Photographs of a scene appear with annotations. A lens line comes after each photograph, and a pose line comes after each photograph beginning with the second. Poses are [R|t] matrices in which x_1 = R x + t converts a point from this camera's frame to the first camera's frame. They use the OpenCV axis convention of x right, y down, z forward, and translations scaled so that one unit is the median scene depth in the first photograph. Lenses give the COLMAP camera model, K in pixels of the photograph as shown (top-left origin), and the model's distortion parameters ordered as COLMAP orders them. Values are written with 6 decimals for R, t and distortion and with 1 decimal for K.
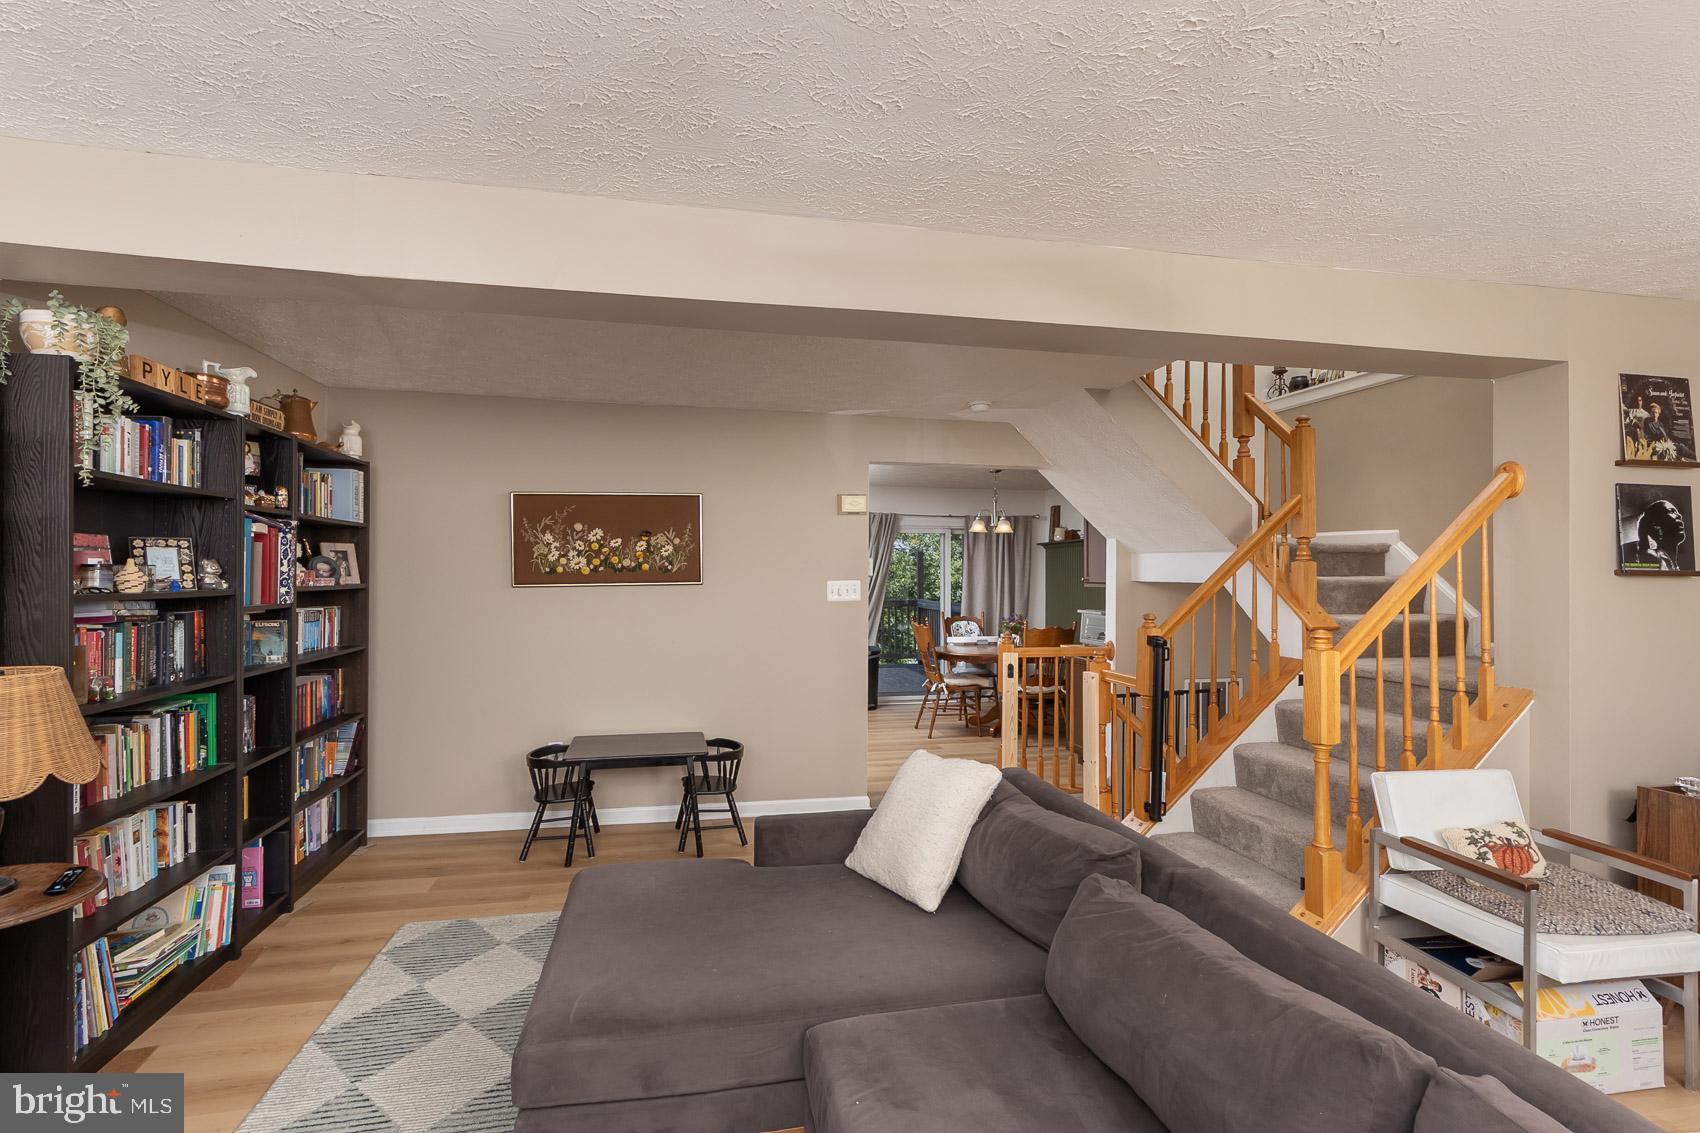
lens RADIAL K [[761.5, 0, 850.0], [0, 761.5, 566.5], [0, 0, 1]] dist [-0.003256, -0.000544]
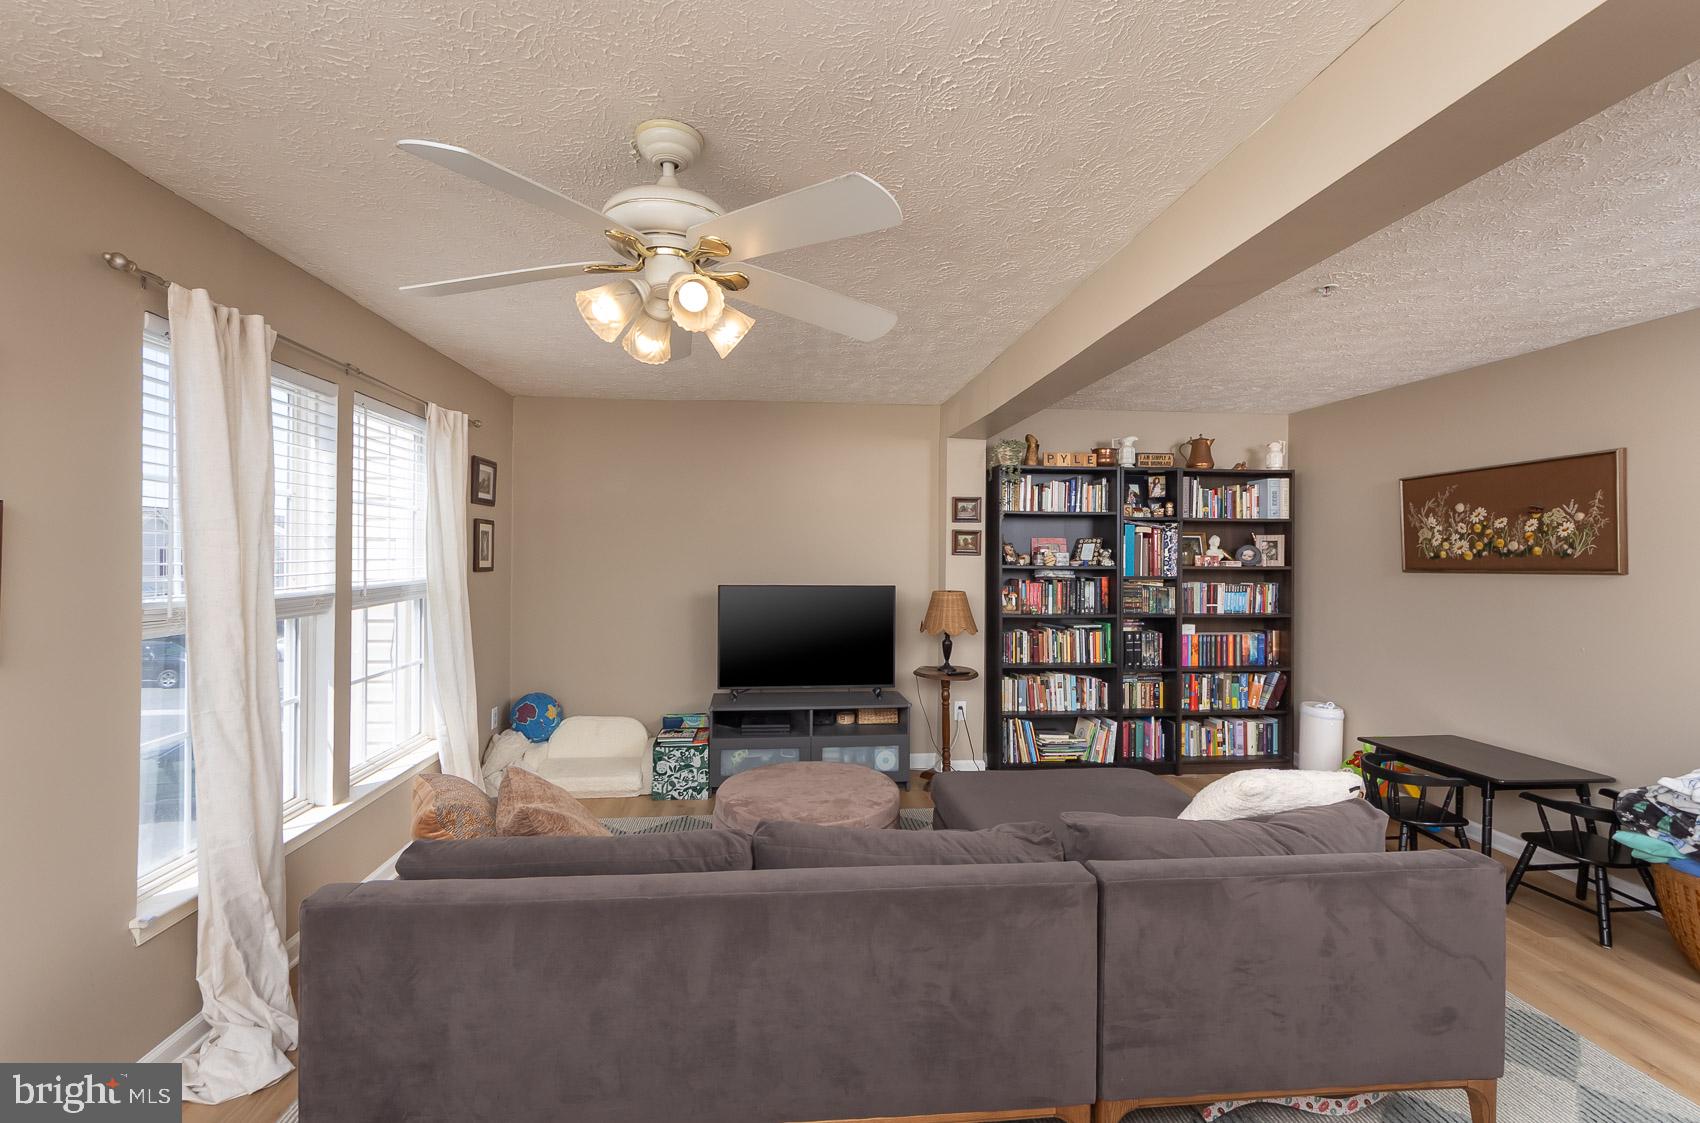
lens RADIAL K [[674.8, 0, 850.0], [0, 674.8, 561.5], [0, 0, 1]] dist [-0.000706, -0.000088]
pose [[-0.111212, 0.005970, -0.993779, 0.527672], [0.001880, 0.999981, 0.005797, 0.006302], [0.993795, -0.001224, -0.111221, 0.365384]]
